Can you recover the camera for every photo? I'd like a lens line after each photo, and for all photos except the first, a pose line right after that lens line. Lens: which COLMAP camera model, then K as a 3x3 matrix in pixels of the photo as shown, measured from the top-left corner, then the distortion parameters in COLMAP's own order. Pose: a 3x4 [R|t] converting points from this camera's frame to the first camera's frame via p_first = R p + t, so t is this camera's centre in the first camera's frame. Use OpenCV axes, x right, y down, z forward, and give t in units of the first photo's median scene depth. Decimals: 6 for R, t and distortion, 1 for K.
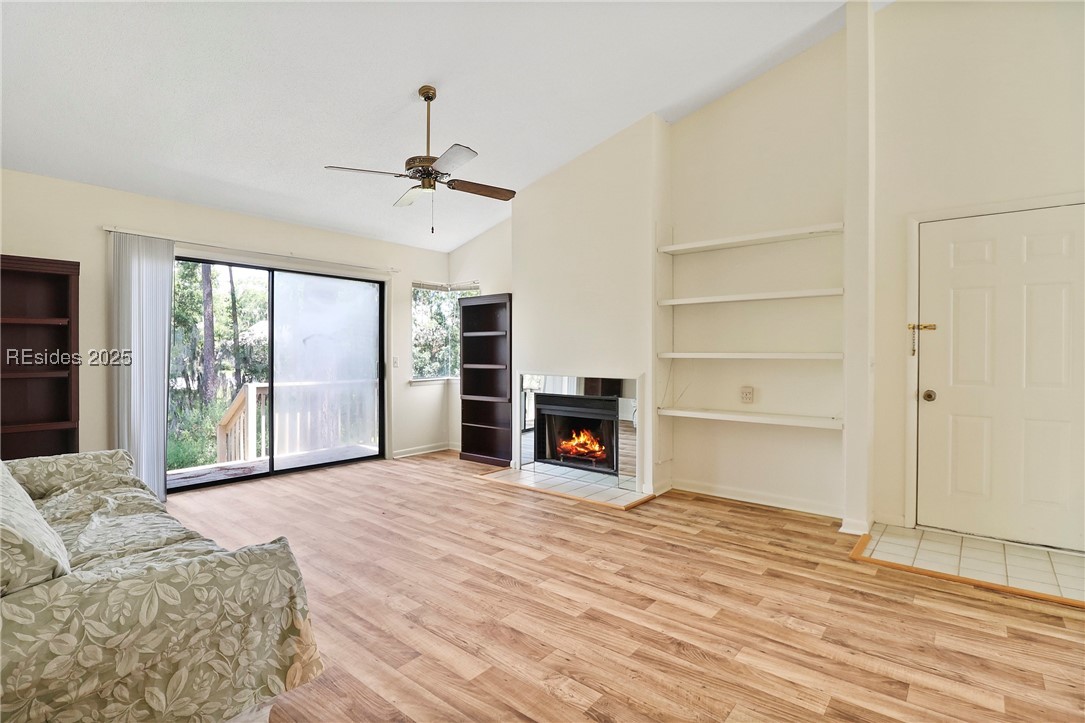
lens RADIAL K [[522.9, 0, 542.5], [0, 522.9, 361.5], [0, 0, 1]] dist [-0.000696, 0.000073]
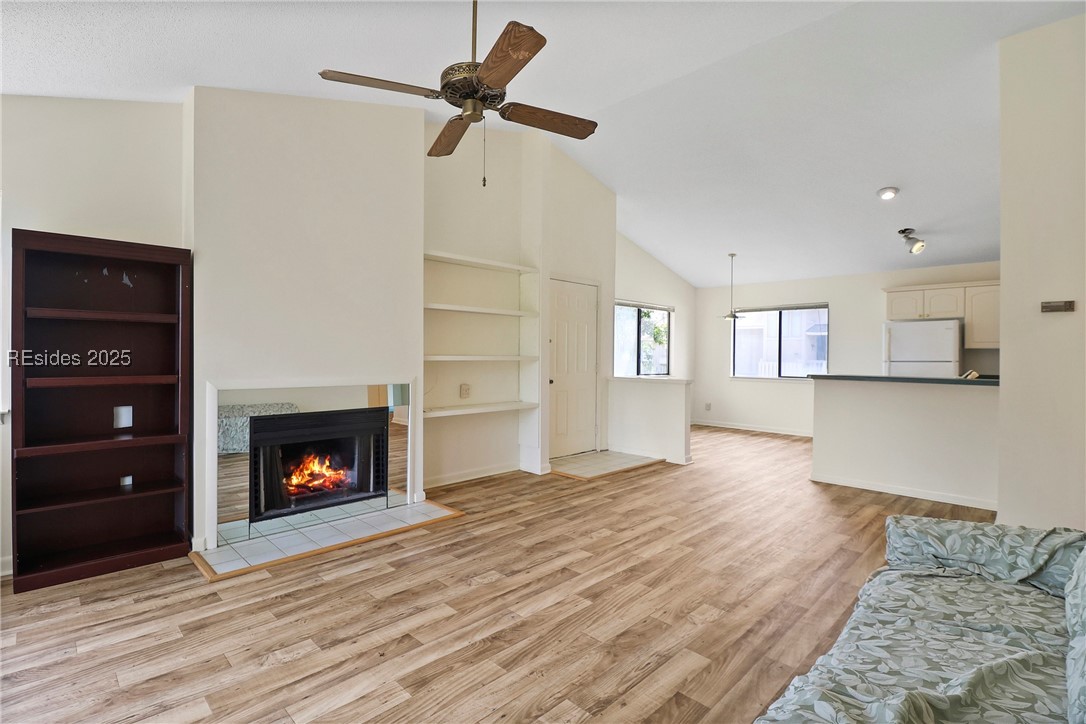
lens RADIAL K [[506.4, 0, 538.2], [0, 506.4, 357.1], [0, 0, 1]] dist [0.003362, -0.015244]
pose [[0.098105, -0.003796, 0.995169, -0.842621], [0.007577, 0.999967, 0.003067, -0.016665], [-0.995147, 0.007239, 0.098130, 0.824773]]
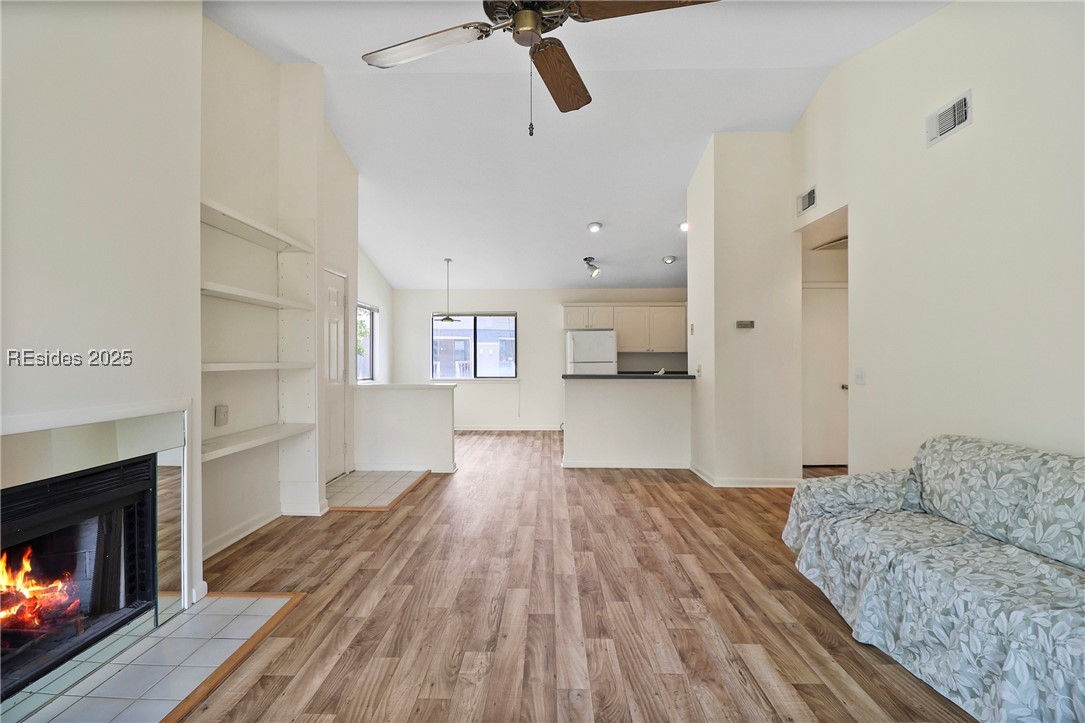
lens RADIAL K [[506.0, 0, 537.7], [0, 506.0, 356.6], [0, 0, 1]] dist [0.003362, -0.015244]
pose [[-0.615813, 0.003567, 0.787884, -0.585391], [0.012375, 0.999910, 0.005145, -0.025570], [-0.787795, 0.012918, -0.615802, 1.251888]]
